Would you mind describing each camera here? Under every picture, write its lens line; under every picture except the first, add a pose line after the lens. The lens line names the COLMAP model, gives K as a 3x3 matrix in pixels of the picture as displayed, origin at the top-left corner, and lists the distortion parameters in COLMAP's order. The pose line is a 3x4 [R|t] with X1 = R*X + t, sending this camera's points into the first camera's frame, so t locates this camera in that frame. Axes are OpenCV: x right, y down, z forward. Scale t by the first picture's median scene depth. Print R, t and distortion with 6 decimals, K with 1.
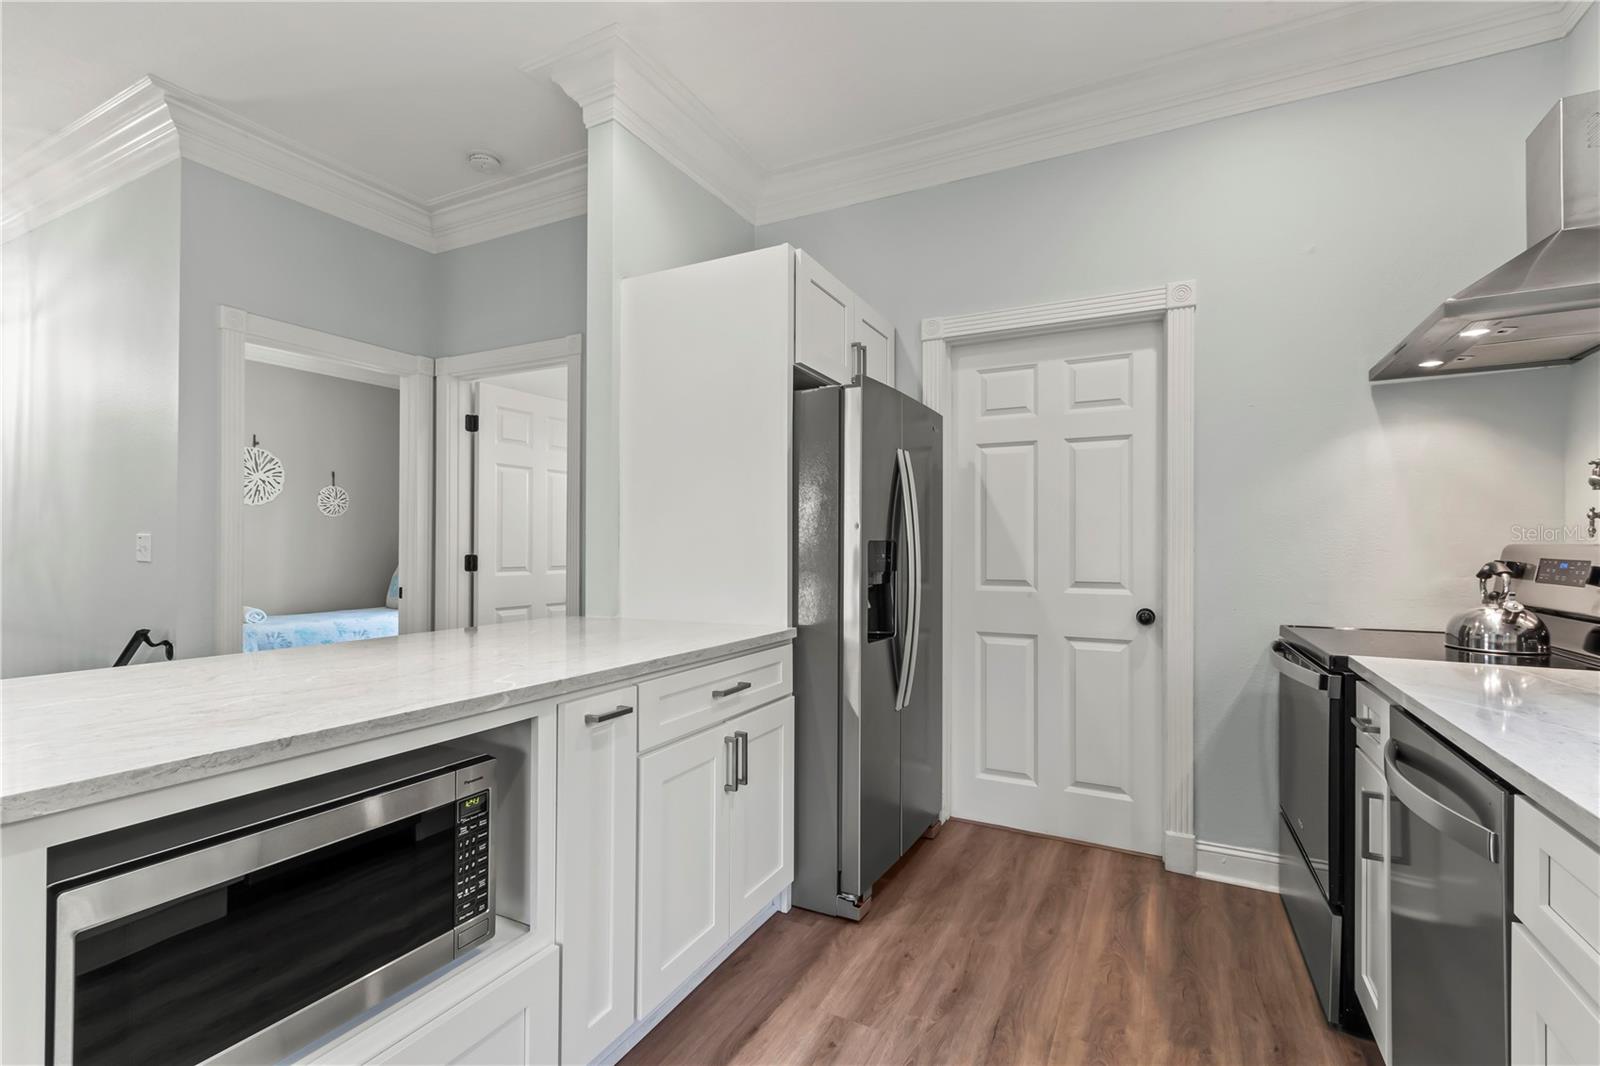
lens RADIAL K [[728.5, 0, 789.3], [0, 728.5, 540.0], [0, 0, 1]] dist [-0.000580, -0.000584]
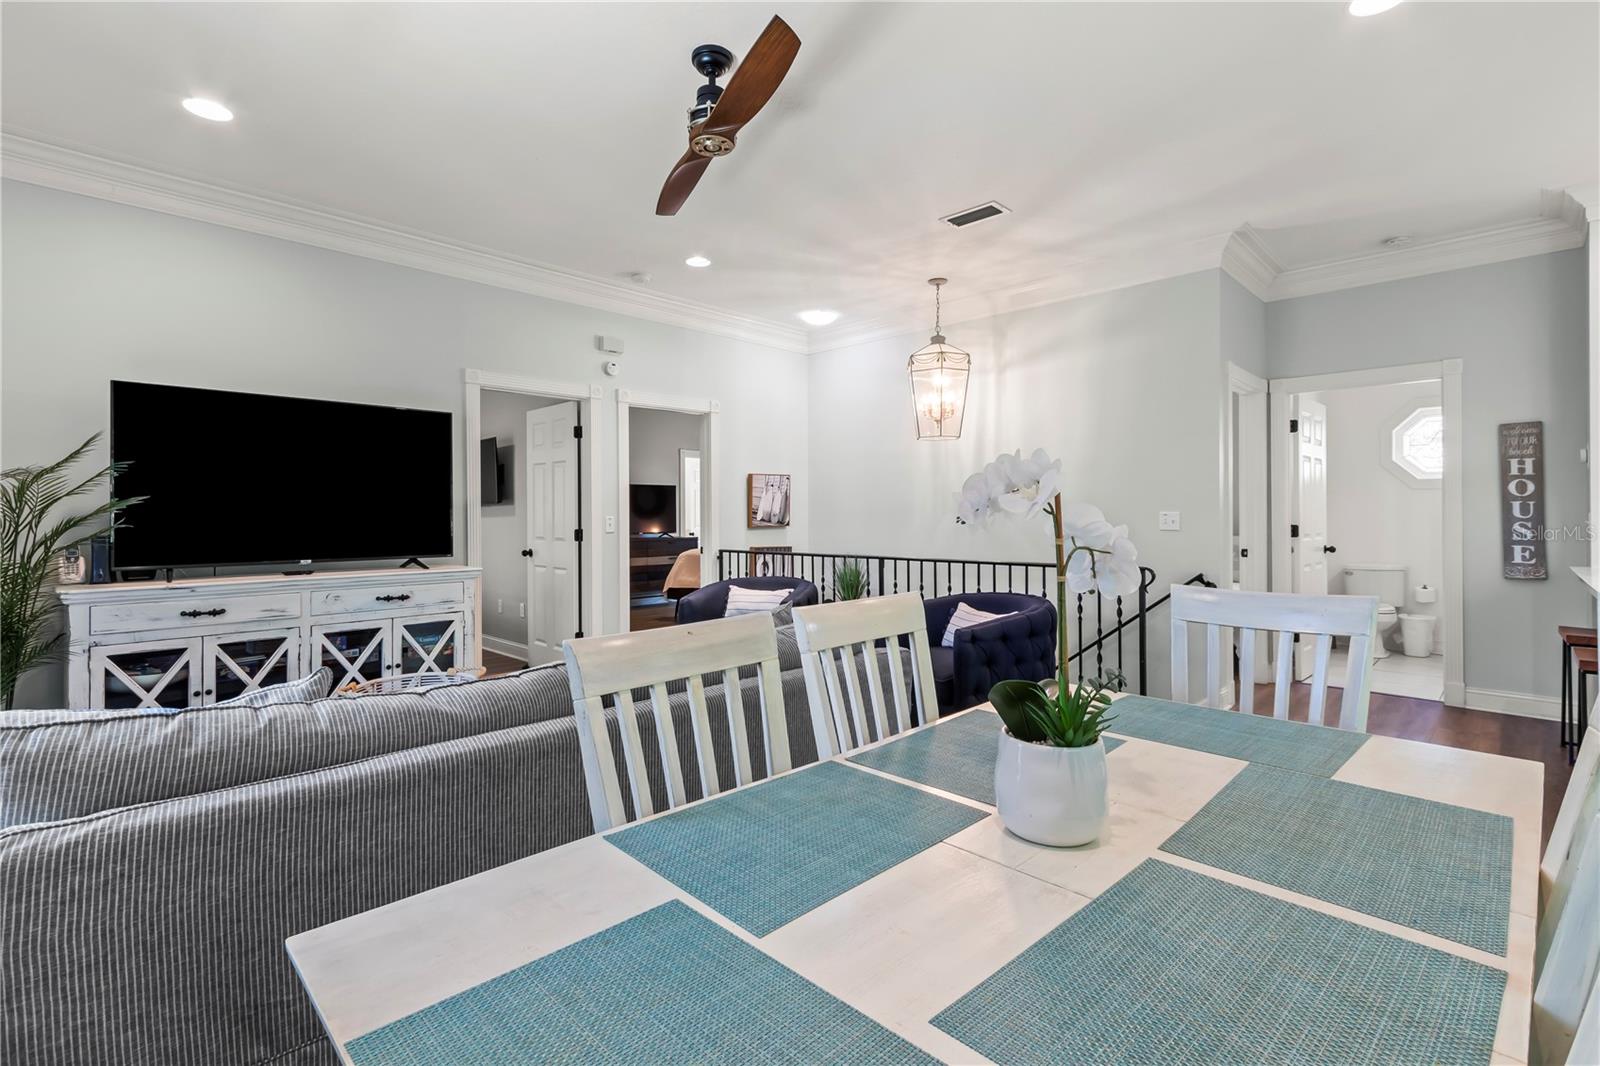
lens RADIAL K [[731.8, 0, 788.0], [0, 731.8, 519.3], [0, 0, 1]] dist [-0.001862, -0.000290]
pose [[0.957682, -0.008515, -0.287701, -1.510327], [0.012211, 0.999864, 0.011053, -0.026391], [0.287568, -0.014098, 0.957656, -0.900721]]
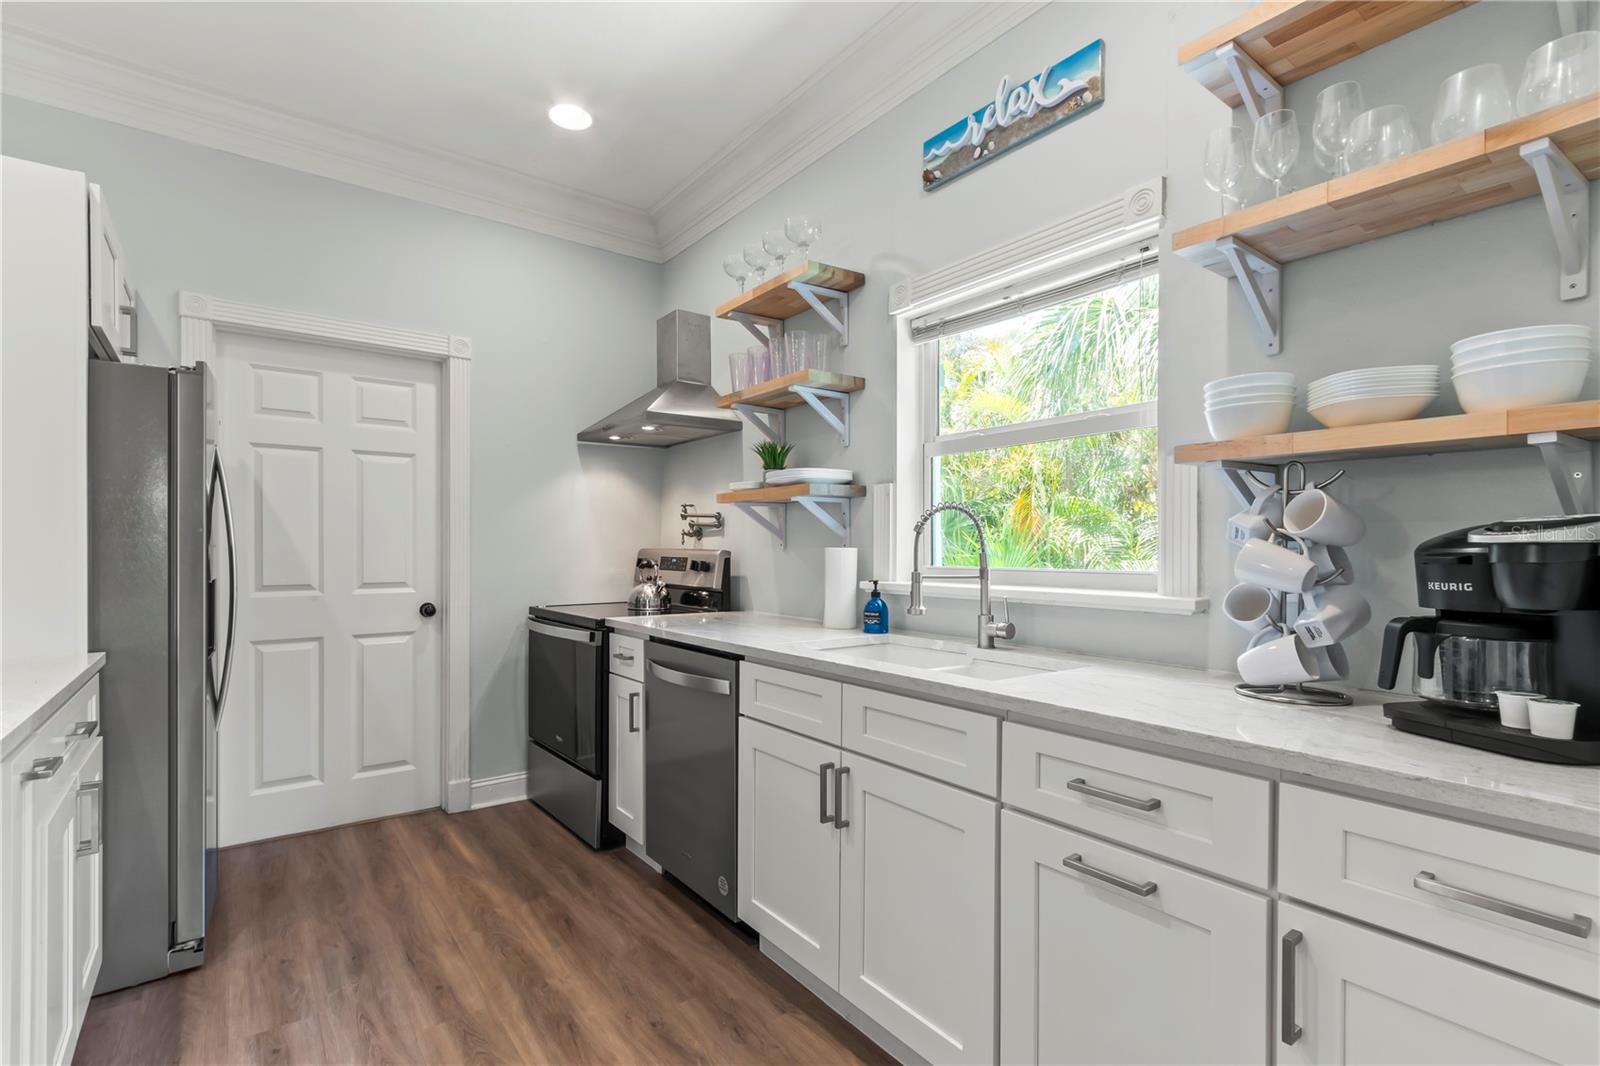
lens RADIAL K [[733.3, 0, 789.5], [0, 733.3, 550.3], [0, 0, 1]] dist [0.003127, 0.000112]
pose [[0.421010, -0.004687, 0.907044, -0.398419], [-0.007399, 0.999936, 0.008601, -0.007269], [-0.907026, -0.010332, 0.420949, -0.042695]]
